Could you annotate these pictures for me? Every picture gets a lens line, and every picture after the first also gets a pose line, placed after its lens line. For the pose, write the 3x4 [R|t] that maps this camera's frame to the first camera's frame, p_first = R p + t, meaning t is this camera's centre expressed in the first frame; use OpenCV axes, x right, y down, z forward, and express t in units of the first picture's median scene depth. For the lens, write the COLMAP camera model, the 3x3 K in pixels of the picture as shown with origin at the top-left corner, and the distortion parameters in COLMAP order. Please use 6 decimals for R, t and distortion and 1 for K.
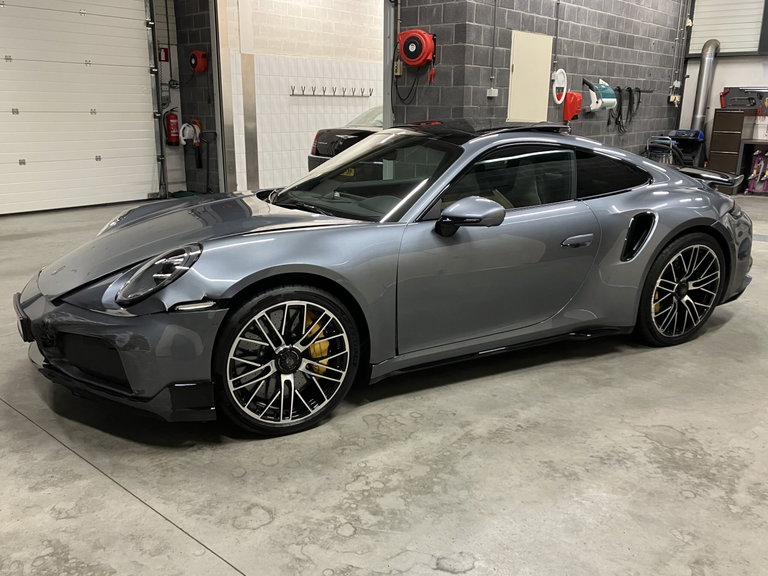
lens RADIAL K [[671.1, 0, 384.0], [0, 671.1, 288.0], [0, 0, 1]] dist [0.006453, 0.002780]
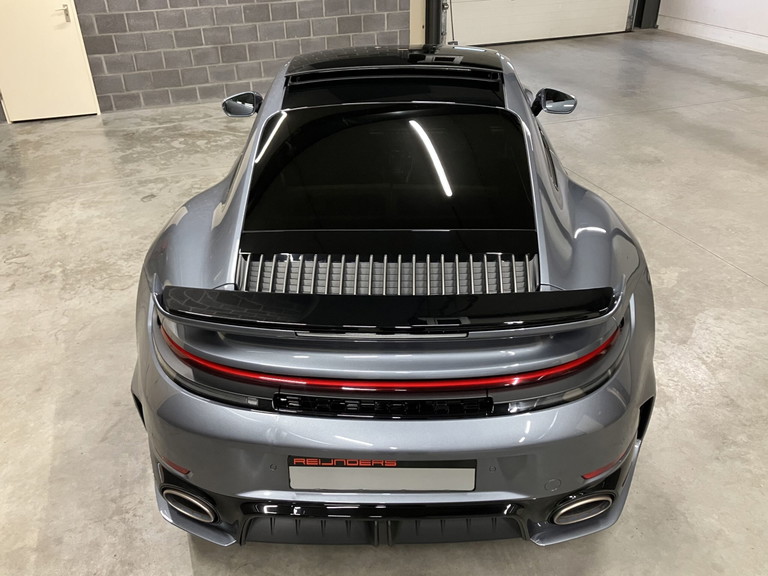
lens RADIAL K [[670.3, 0, 375.5], [0, 670.3, 299.7], [0, 0, 1]] dist [0.003867, 0.008243]
pose [[-0.521009, 0.442735, -0.729750, 1.268377], [-0.214685, 0.759500, 0.614060, -0.773209], [0.826112, 0.476597, -0.300658, 2.027313]]
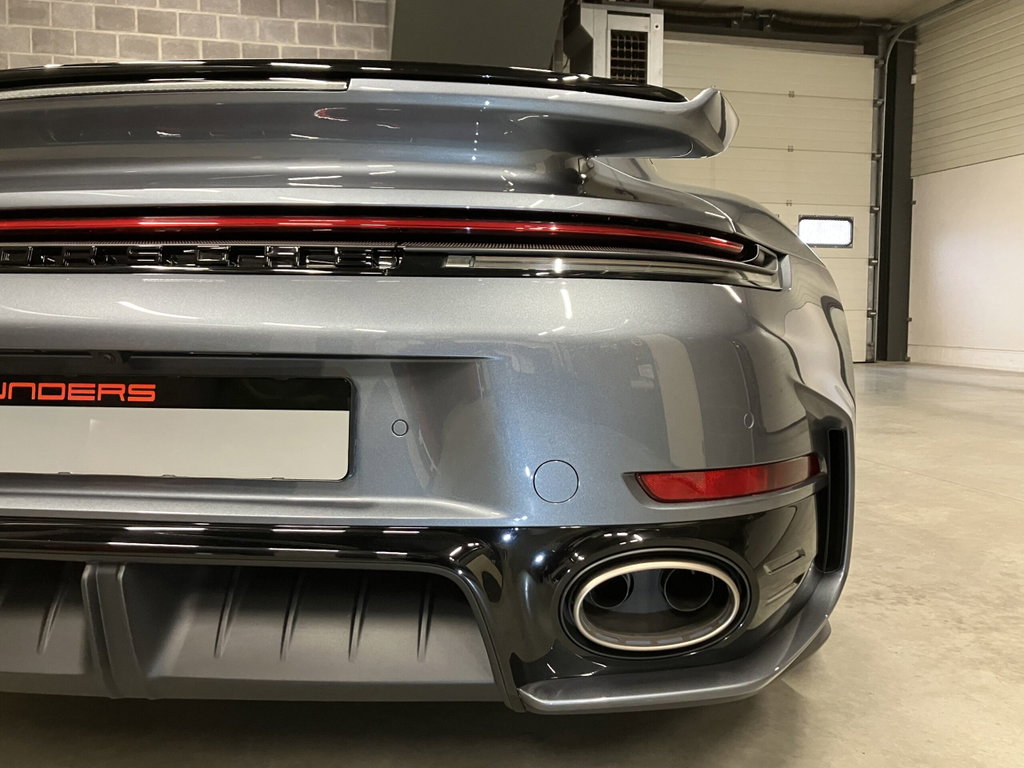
lens RADIAL K [[894.7, 0, 512.0], [0, 894.7, 384.0], [0, 0, 1]] dist [0.006453, 0.002780]
pose [[-0.581984, 0.059119, -0.811049, 1.036913], [-0.225225, 0.946621, 0.230615, -0.341162], [0.781389, 0.316883, -0.537603, 2.229965]]
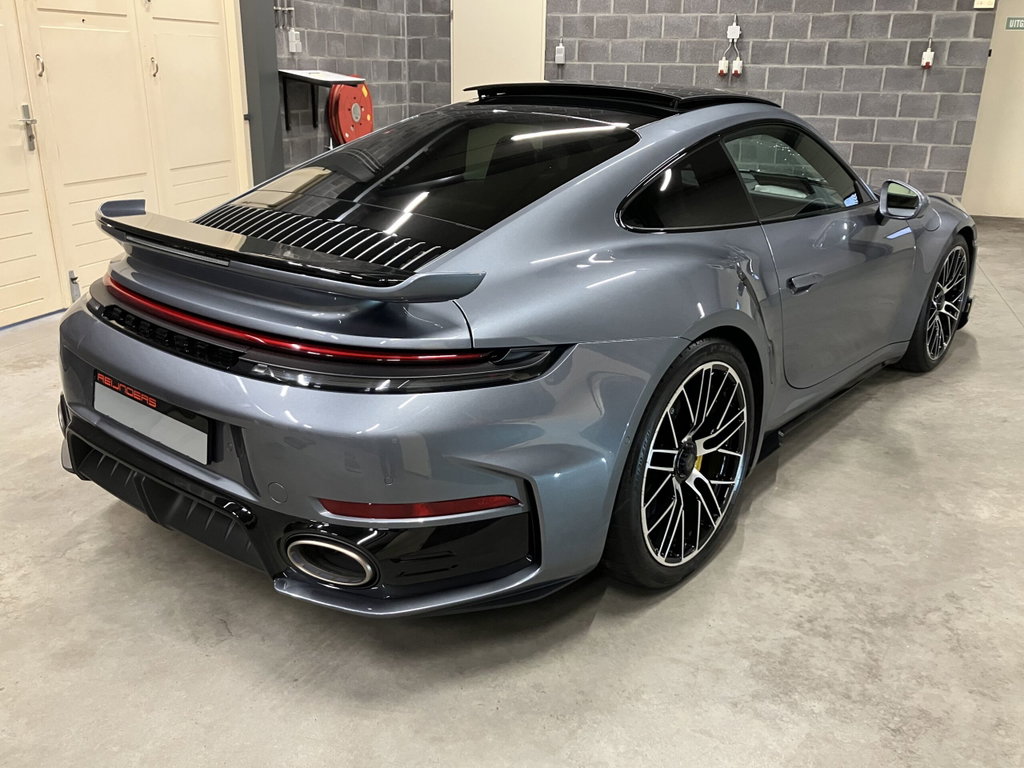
lens RADIAL K [[894.7, 0, 512.0], [0, 894.7, 384.0], [0, 0, 1]] dist [0.006453, 0.002780]
pose [[-0.935748, 0.095324, -0.339544, 0.793412], [-0.120033, 0.819214, 0.560786, -0.727582], [0.331615, 0.565511, -0.755135, 2.626116]]
